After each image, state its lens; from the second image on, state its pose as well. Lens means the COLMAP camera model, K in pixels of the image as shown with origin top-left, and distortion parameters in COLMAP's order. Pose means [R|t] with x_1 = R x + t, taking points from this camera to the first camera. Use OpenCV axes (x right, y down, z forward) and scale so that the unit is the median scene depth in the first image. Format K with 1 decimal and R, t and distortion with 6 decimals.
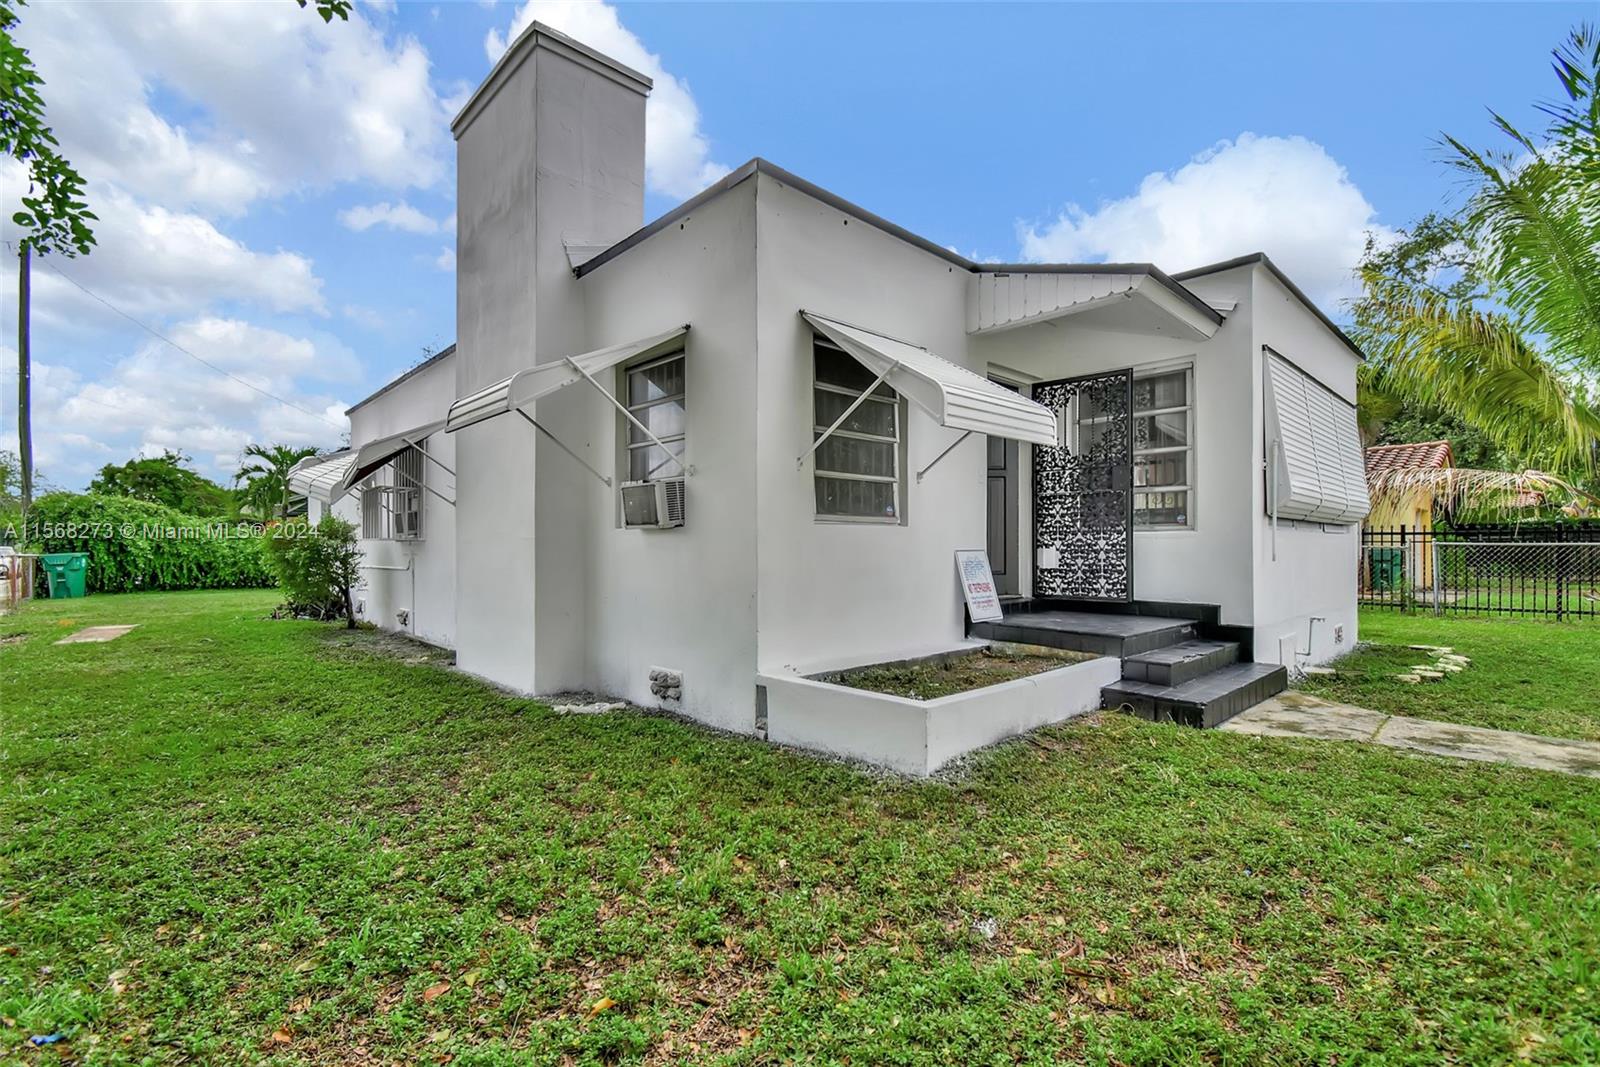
lens RADIAL K [[710.2, 0, 802.3], [0, 710.2, 546.3], [0, 0, 1]] dist [0.004593, -0.002446]
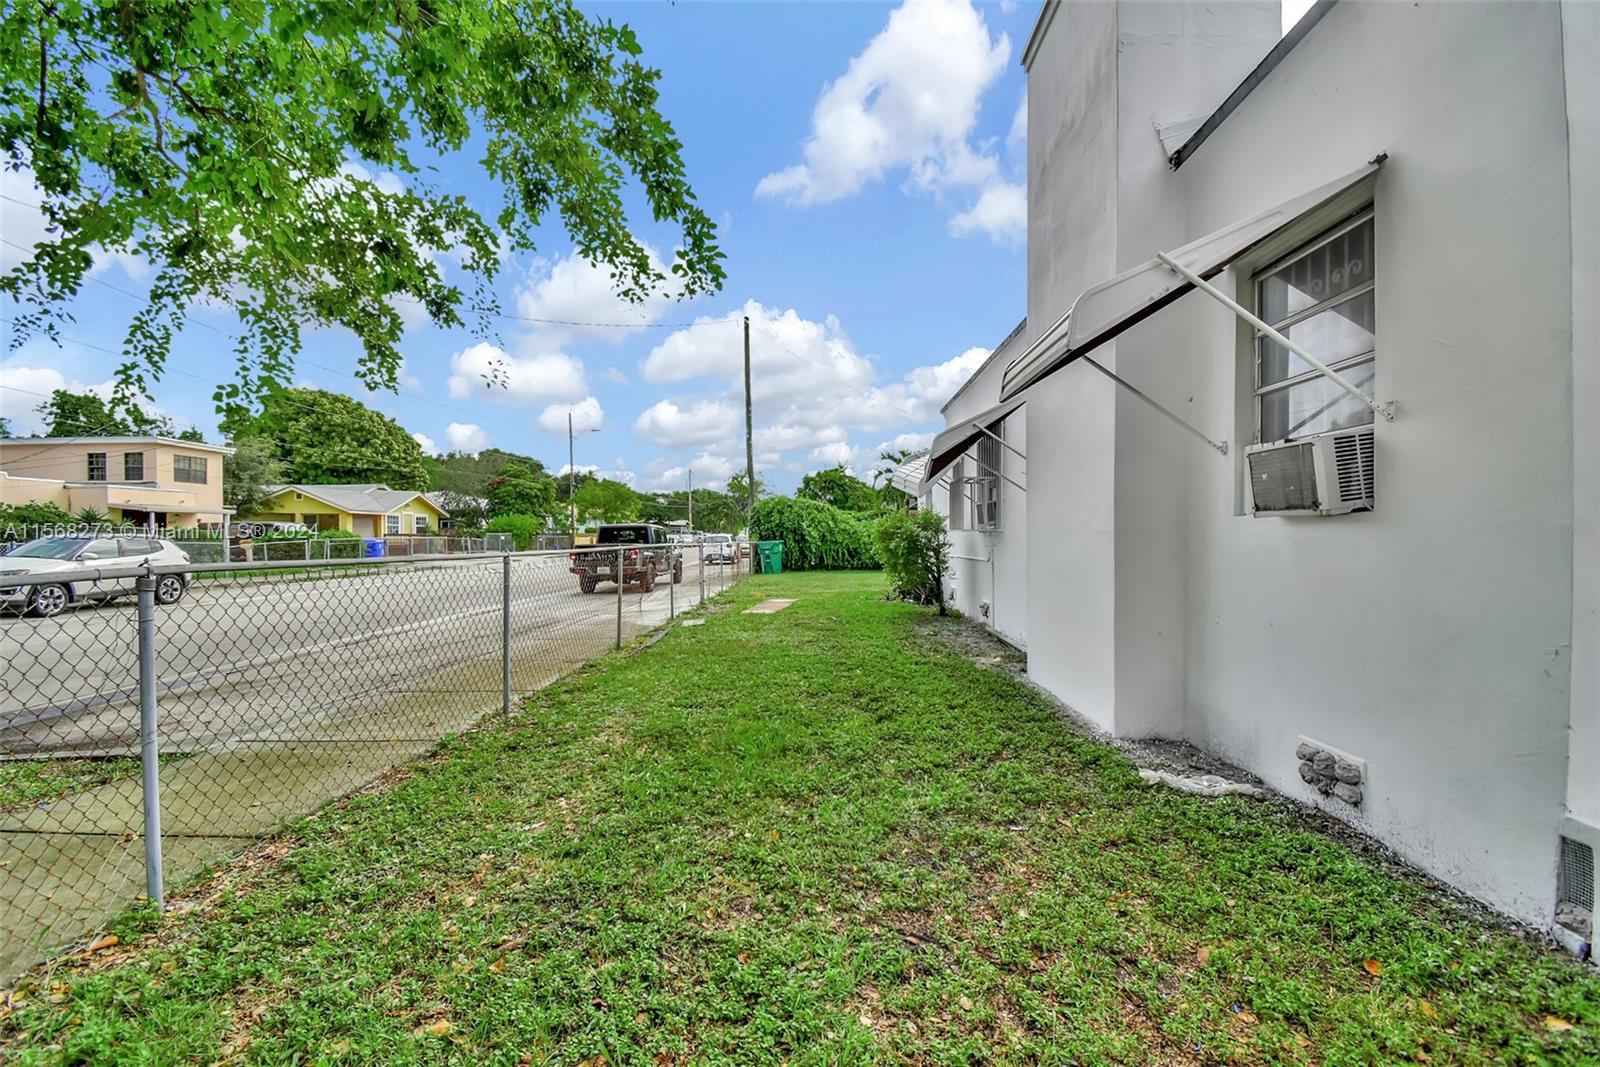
lens RADIAL K [[710.2, 0, 800.2], [0, 710.2, 540.7], [0, 0, 1]] dist [0.004593, -0.002446]
pose [[0.700079, 0.004472, -0.714051, -0.063332], [0.003457, 0.999947, 0.009652, -0.008671], [0.714057, -0.009225, 0.700027, 0.212409]]
